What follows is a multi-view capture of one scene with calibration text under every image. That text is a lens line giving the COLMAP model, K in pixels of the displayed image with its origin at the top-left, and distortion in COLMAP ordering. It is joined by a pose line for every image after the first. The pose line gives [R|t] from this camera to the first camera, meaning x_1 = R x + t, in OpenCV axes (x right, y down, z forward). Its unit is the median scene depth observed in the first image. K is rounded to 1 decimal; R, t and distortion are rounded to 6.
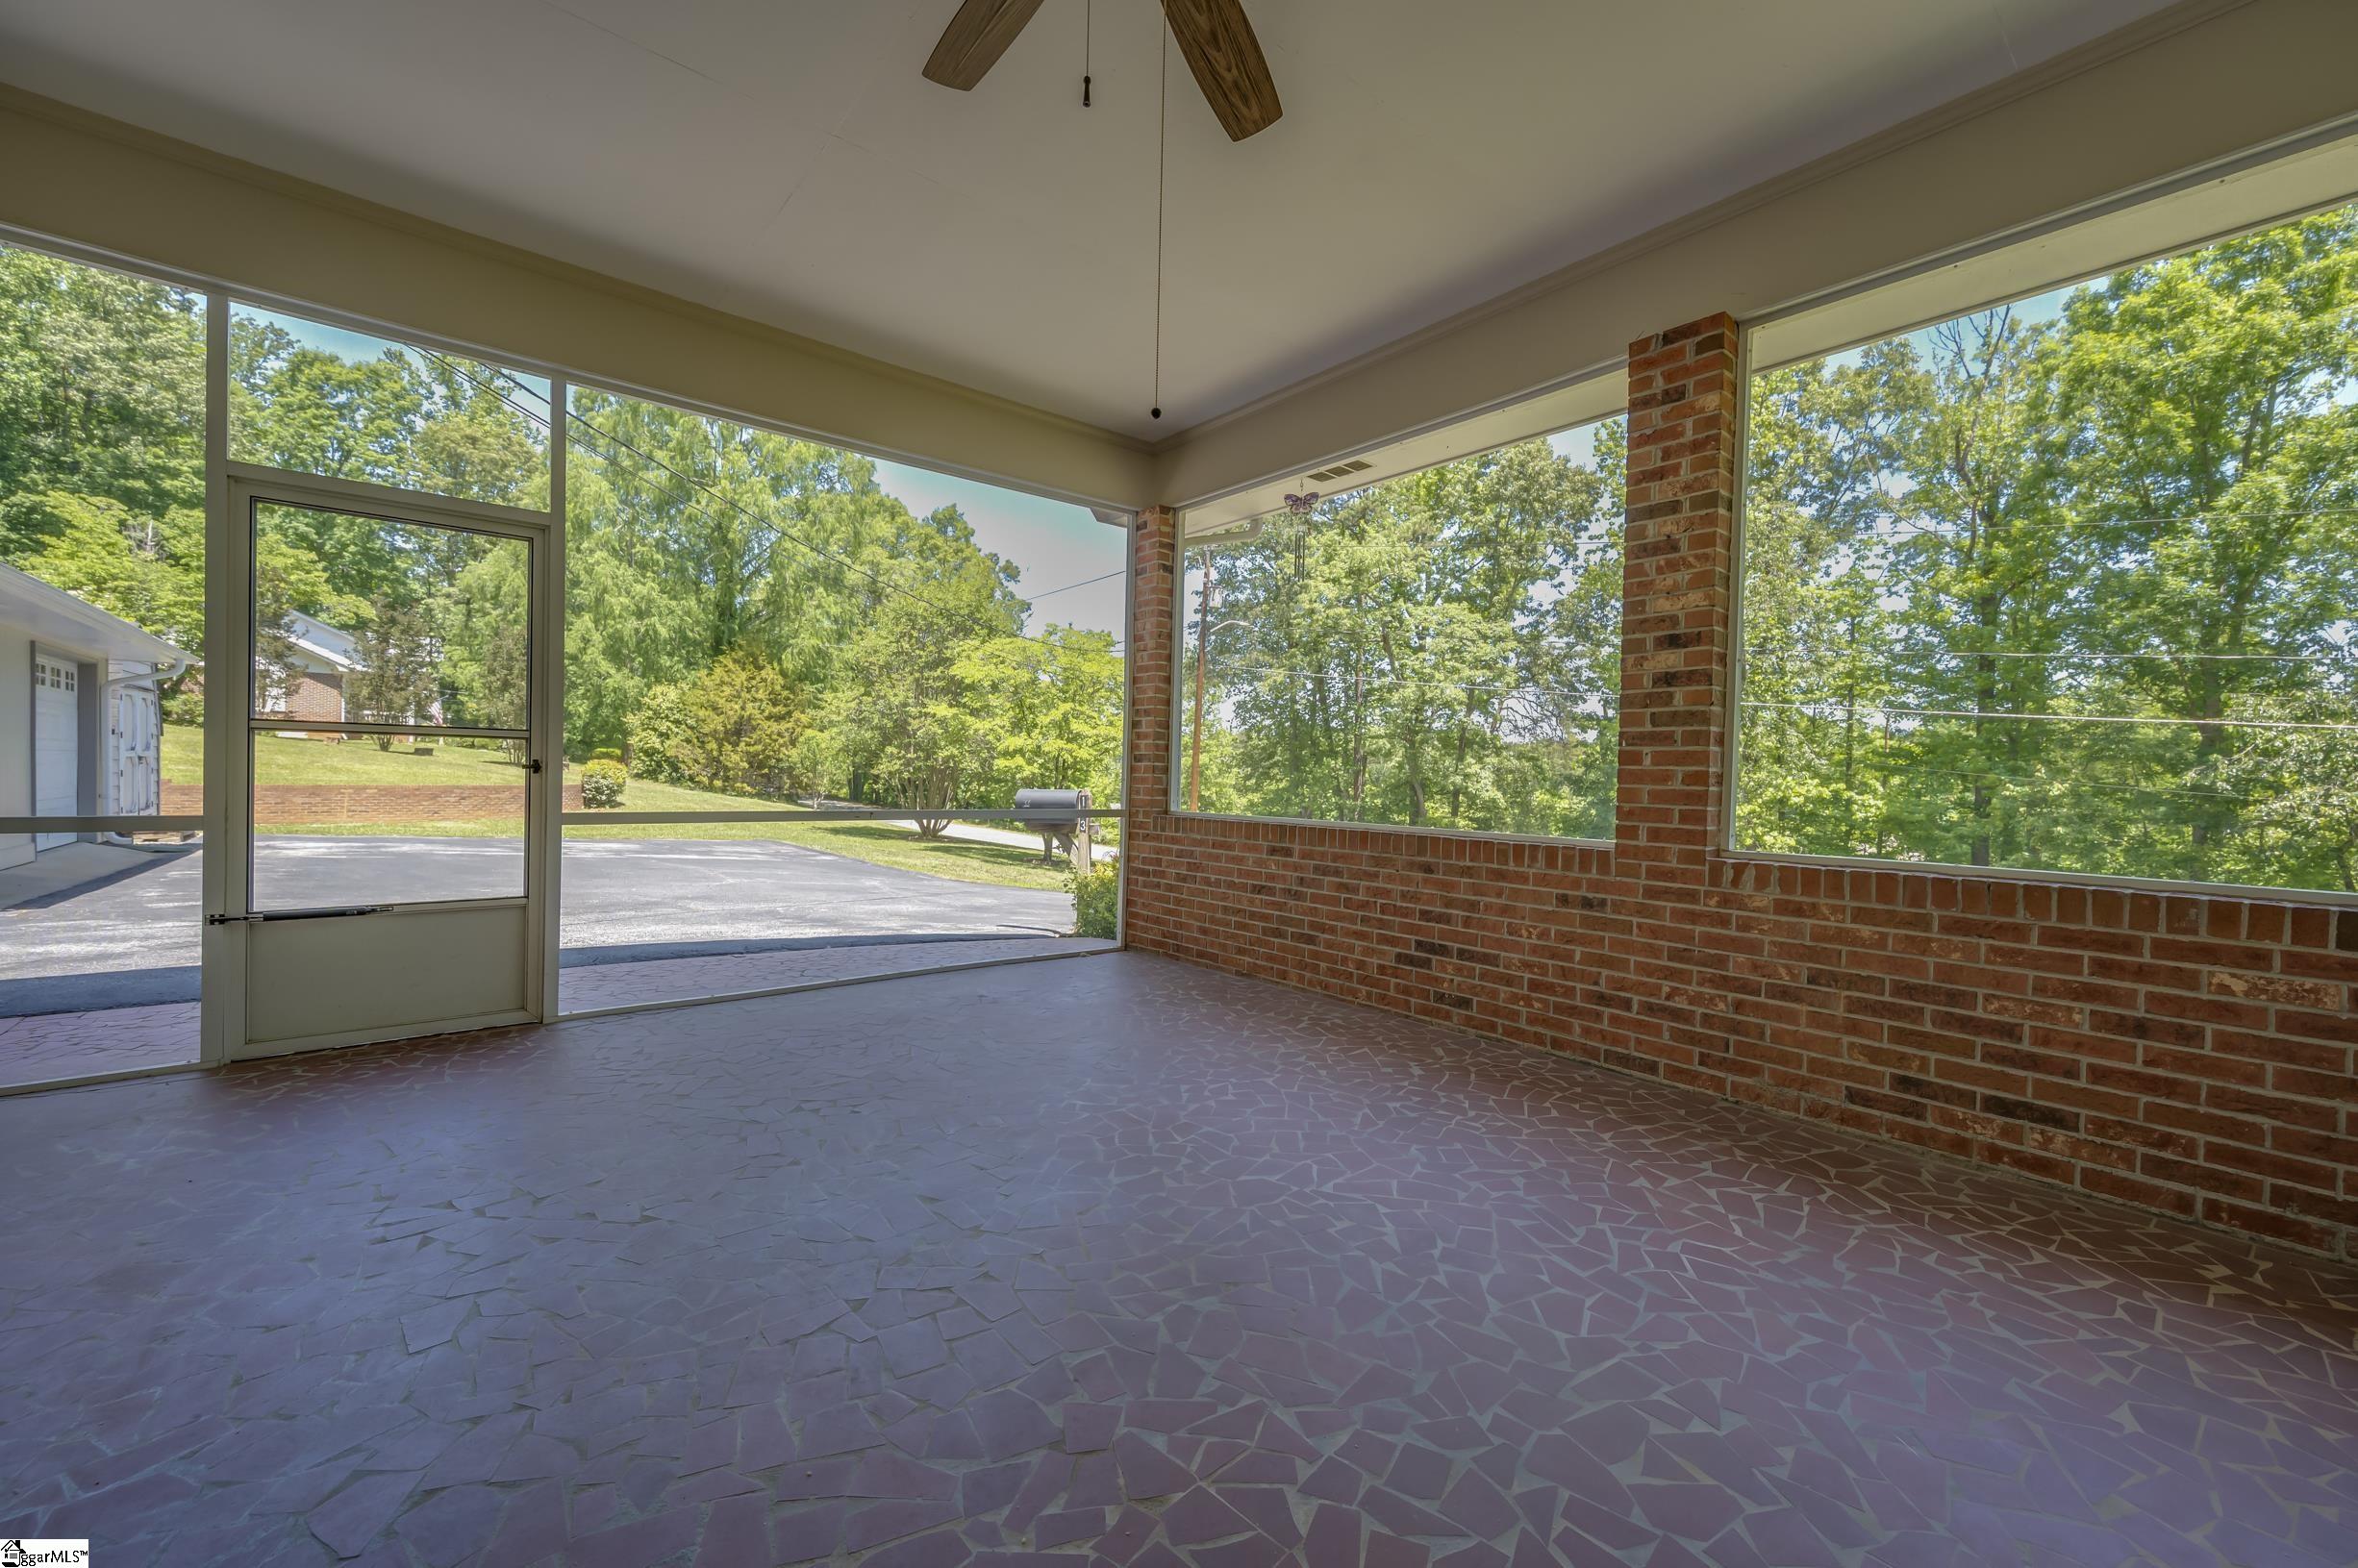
lens RADIAL K [[914.3, 0, 1179.0], [0, 914.3, 784.0], [0, 0, 1]] dist [0.000138, 0.000028]
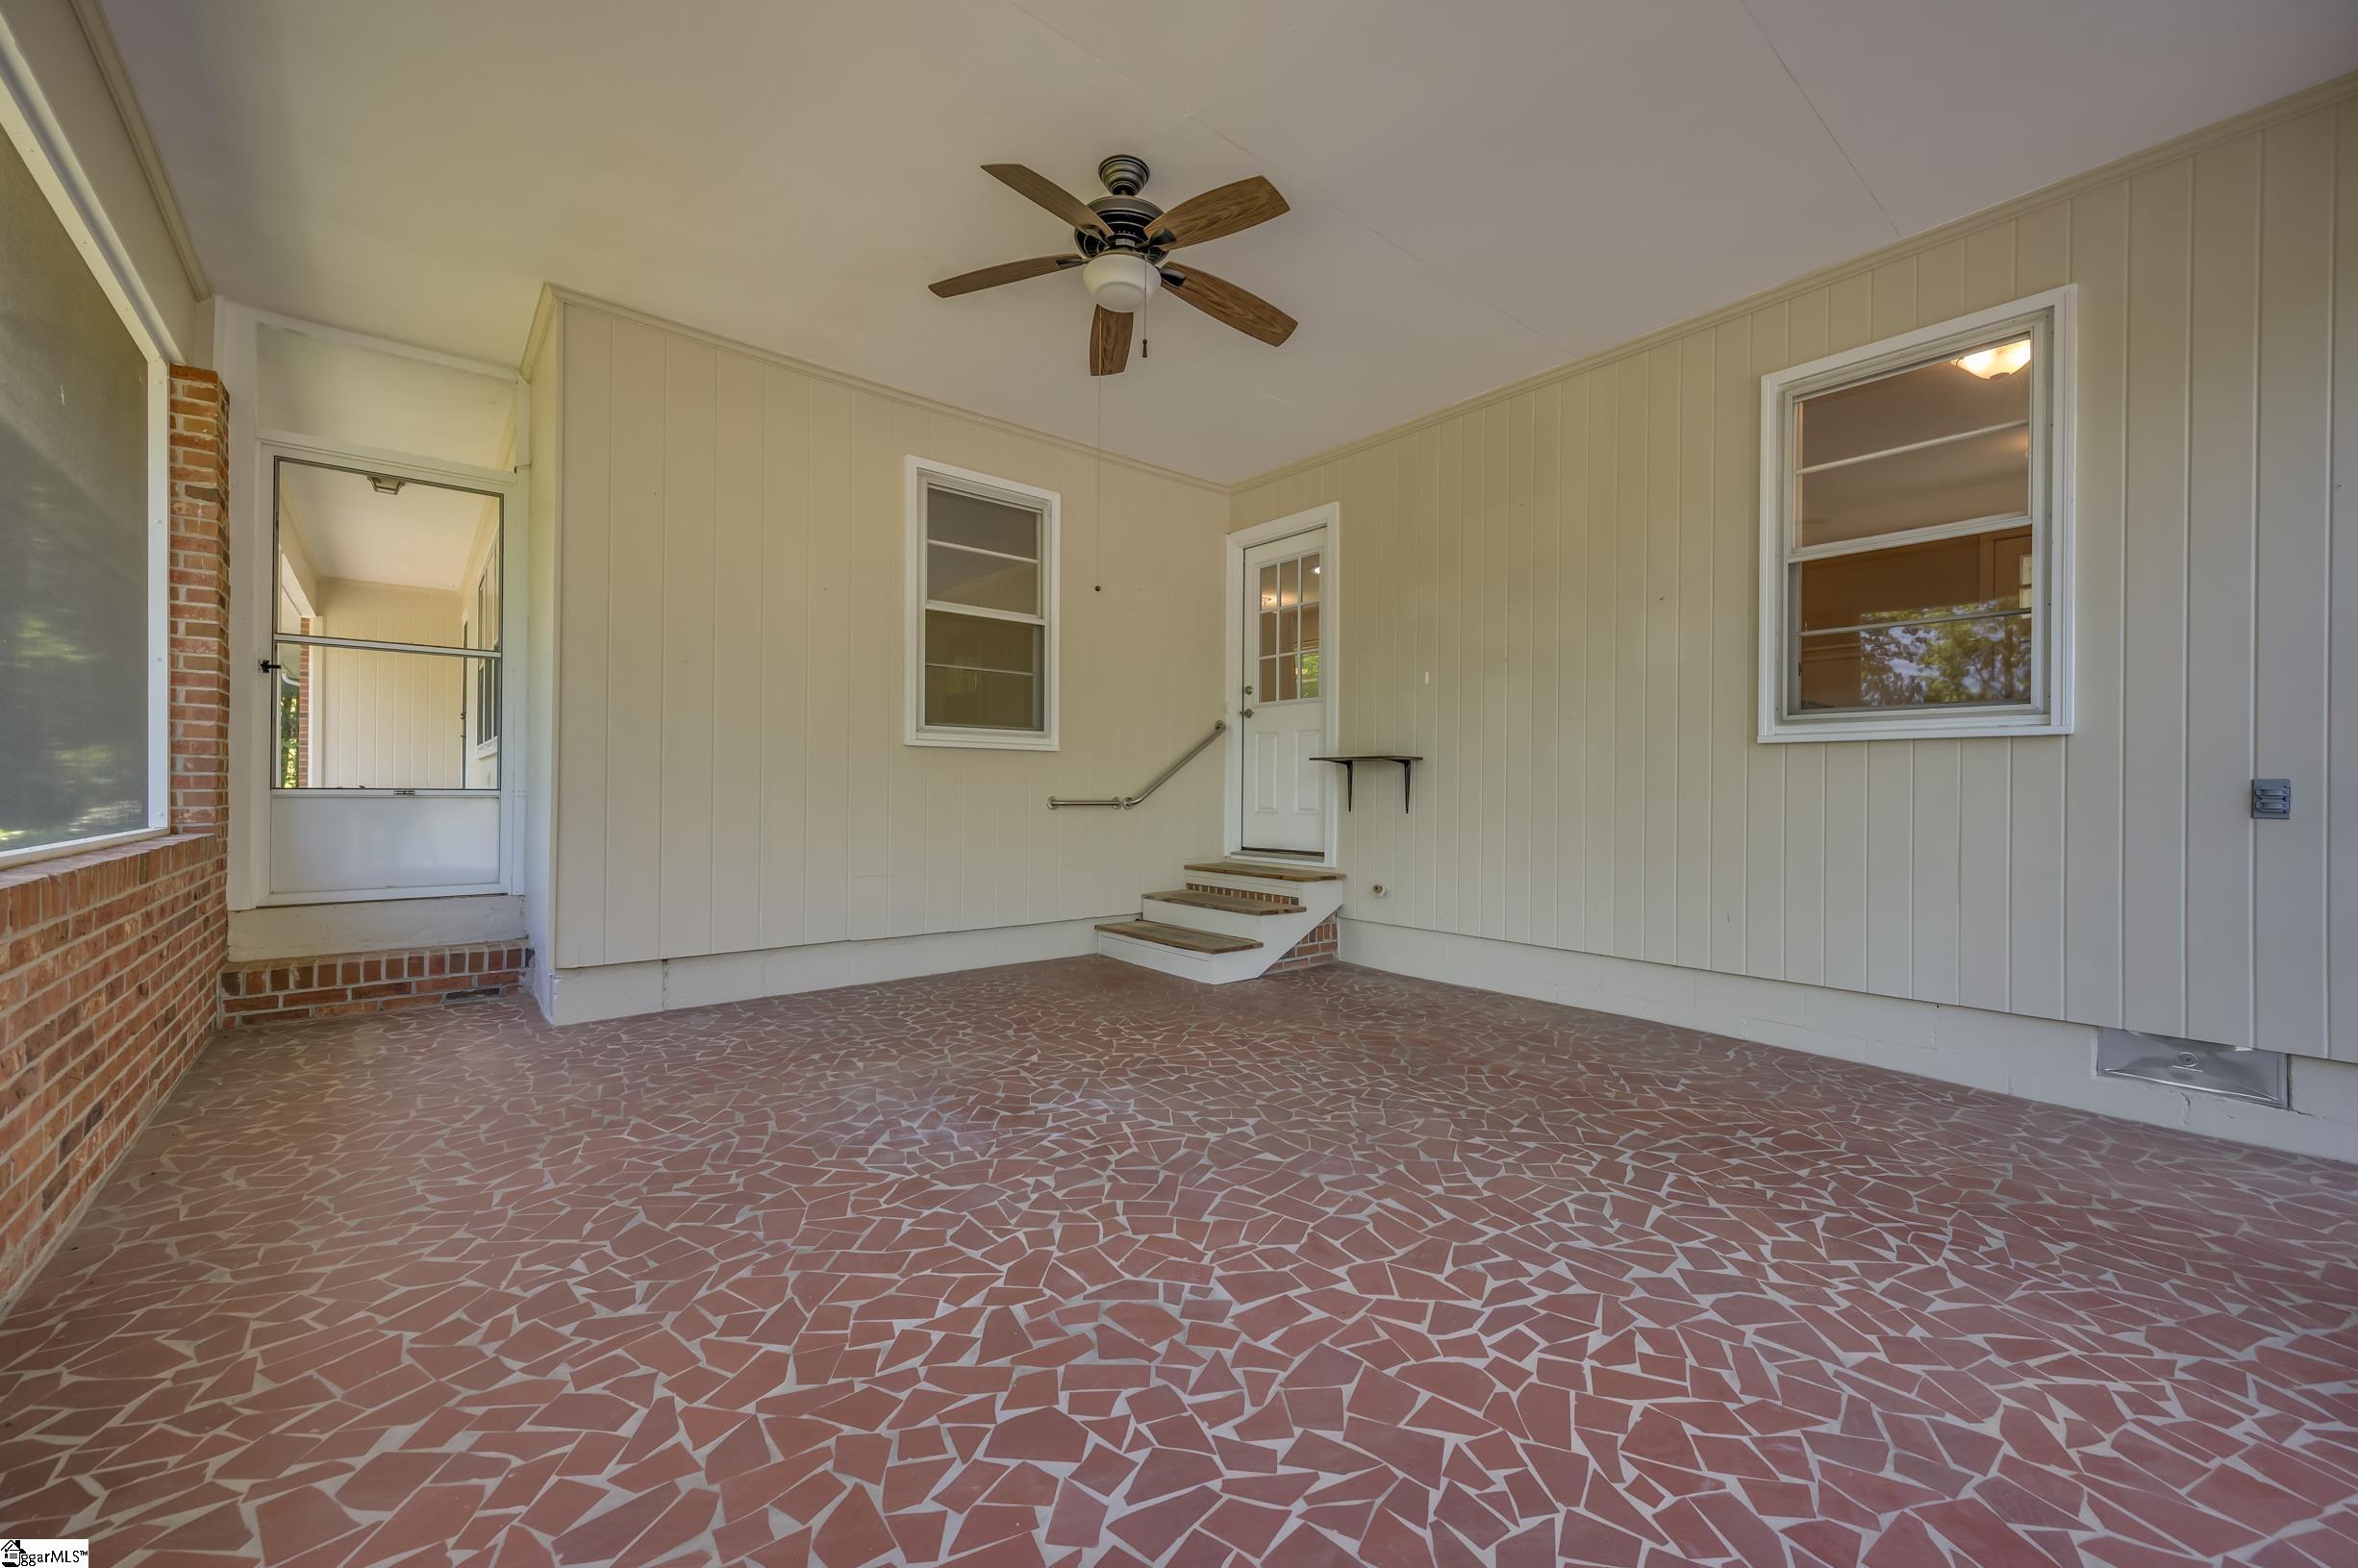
lens RADIAL K [[914.3, 0, 1179.0], [0, 914.3, 784.0], [0, 0, 1]] dist [0.000138, 0.000028]
pose [[-0.999515, -0.030267, -0.007268, -0.129802], [-0.030304, 0.999528, 0.005004, -0.006949], [0.007113, 0.005222, -0.999961, 1.962282]]
